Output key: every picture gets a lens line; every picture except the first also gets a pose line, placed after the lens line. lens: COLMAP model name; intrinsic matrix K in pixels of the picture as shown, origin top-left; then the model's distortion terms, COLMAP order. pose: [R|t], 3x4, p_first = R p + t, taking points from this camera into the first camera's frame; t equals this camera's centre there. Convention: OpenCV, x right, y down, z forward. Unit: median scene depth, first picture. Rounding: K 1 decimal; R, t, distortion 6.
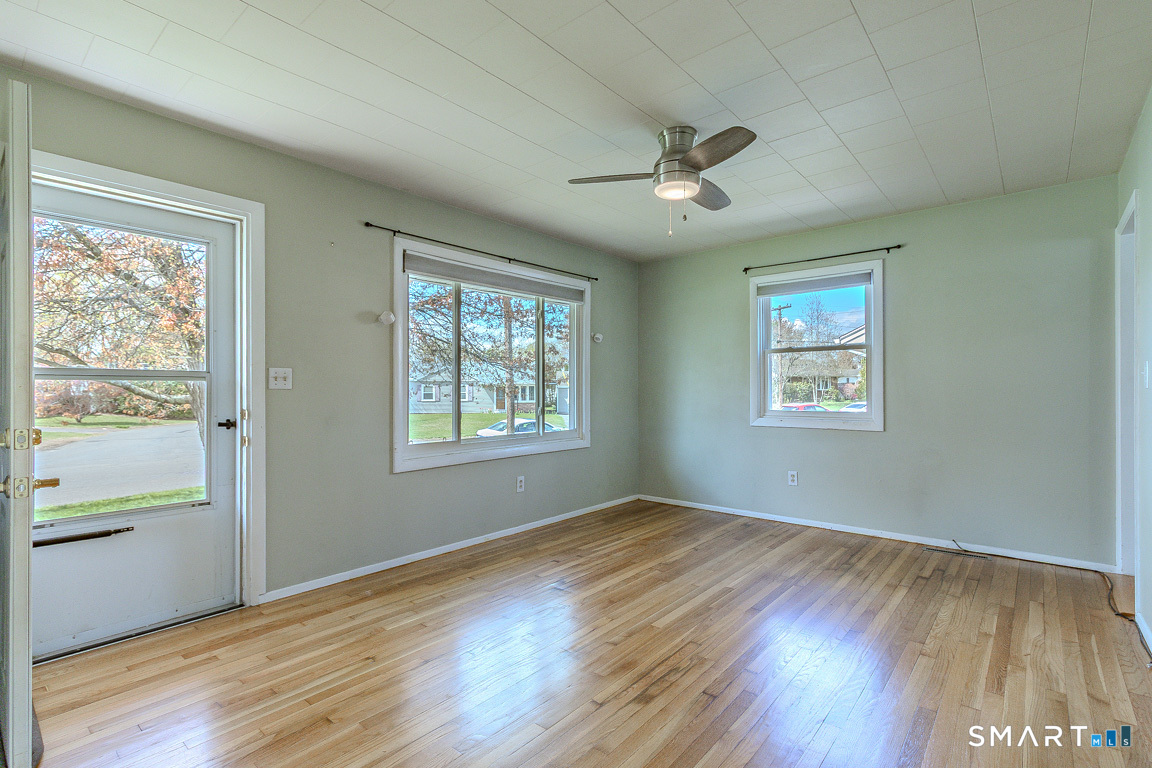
lens RADIAL K [[549.0, 0, 580.8], [0, 549.0, 386.4], [0, 0, 1]] dist [-0.000276, -0.000032]
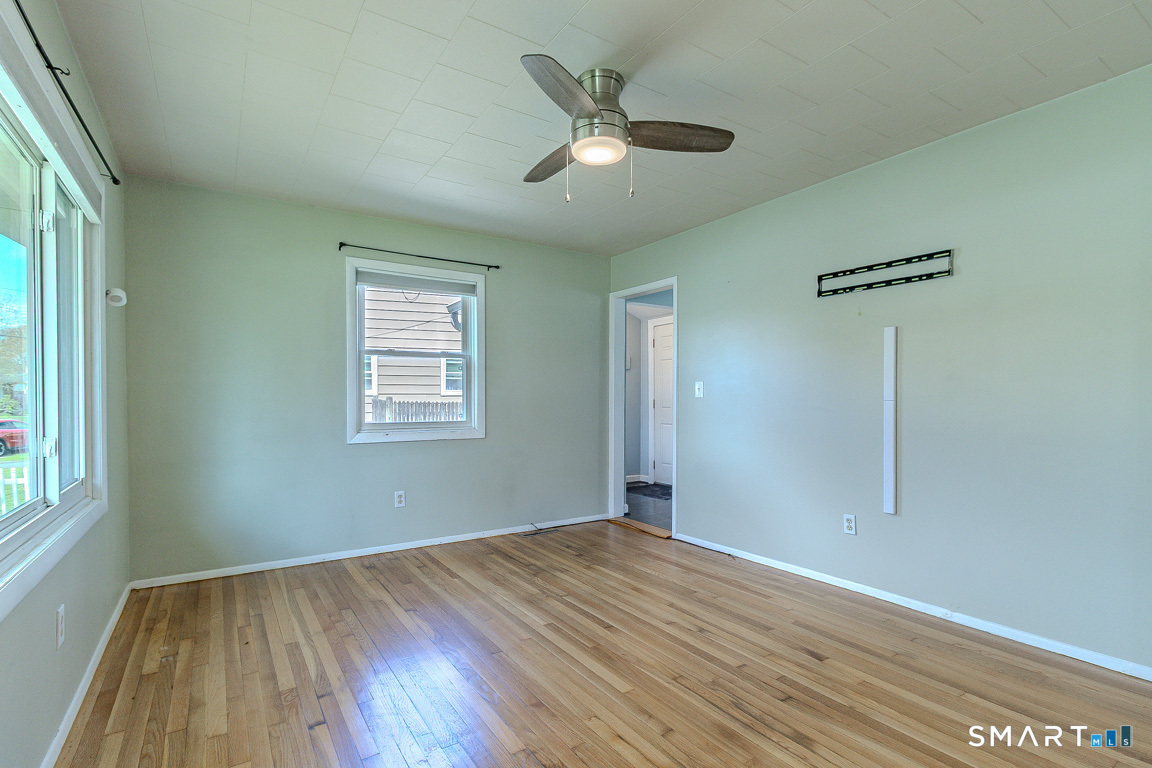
lens RADIAL K [[541.4, 0, 575.5], [0, 541.4, 405.5], [0, 0, 1]] dist [0.000656, 0.000177]
pose [[0.283621, -0.009791, 0.958886, -0.458699], [-0.006030, 0.999910, 0.011994, 0.006955], [-0.958917, -0.009184, 0.283537, 0.607842]]
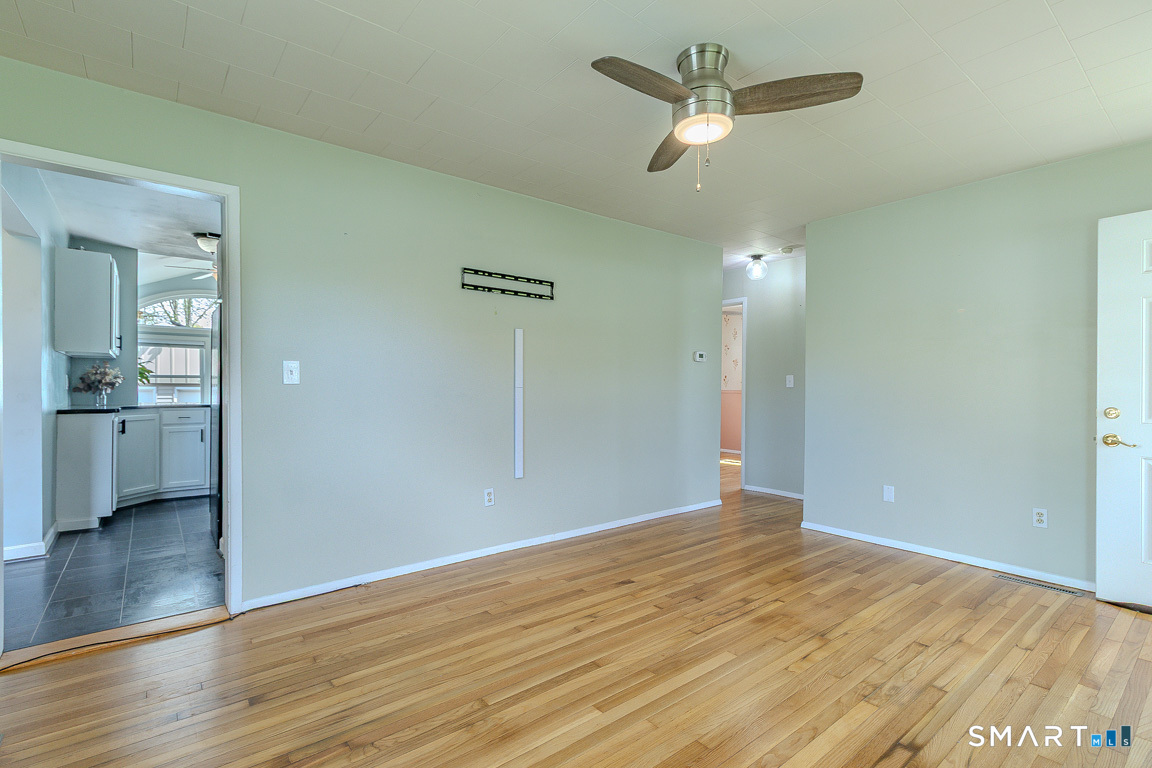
lens RADIAL K [[532.6, 0, 573.4], [0, 532.6, 392.0], [0, 0, 1]] dist [0.000380, -0.000083]
pose [[-0.979241, -0.003669, 0.202667, 0.152366], [-0.002834, 0.999986, 0.004413, 0.009562], [-0.202680, 0.003747, -0.979238, 1.345641]]
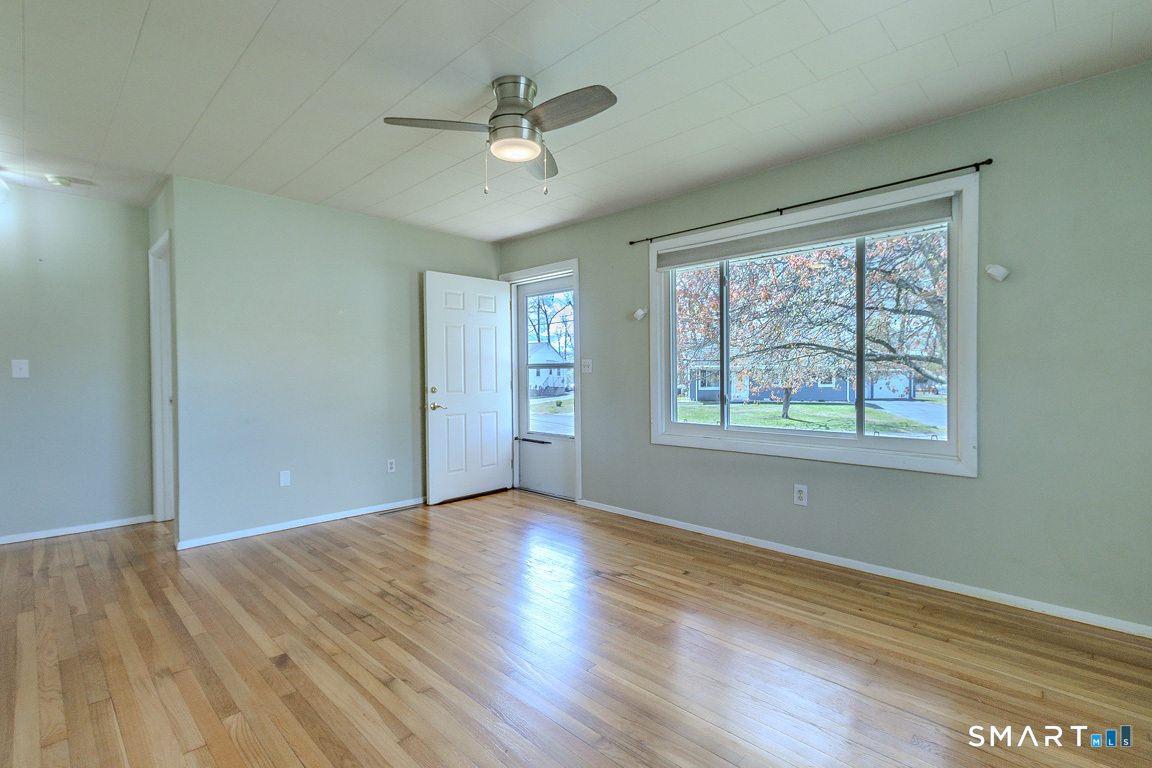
lens RADIAL K [[536.5, 0, 572.4], [0, 536.5, 379.9], [0, 0, 1]] dist [0.003297, 0.000172]
pose [[-0.083956, 0.013980, -0.996371, 0.787410], [0.010281, 0.999861, 0.013163, 0.003445], [0.996416, -0.009139, -0.084088, 0.878660]]
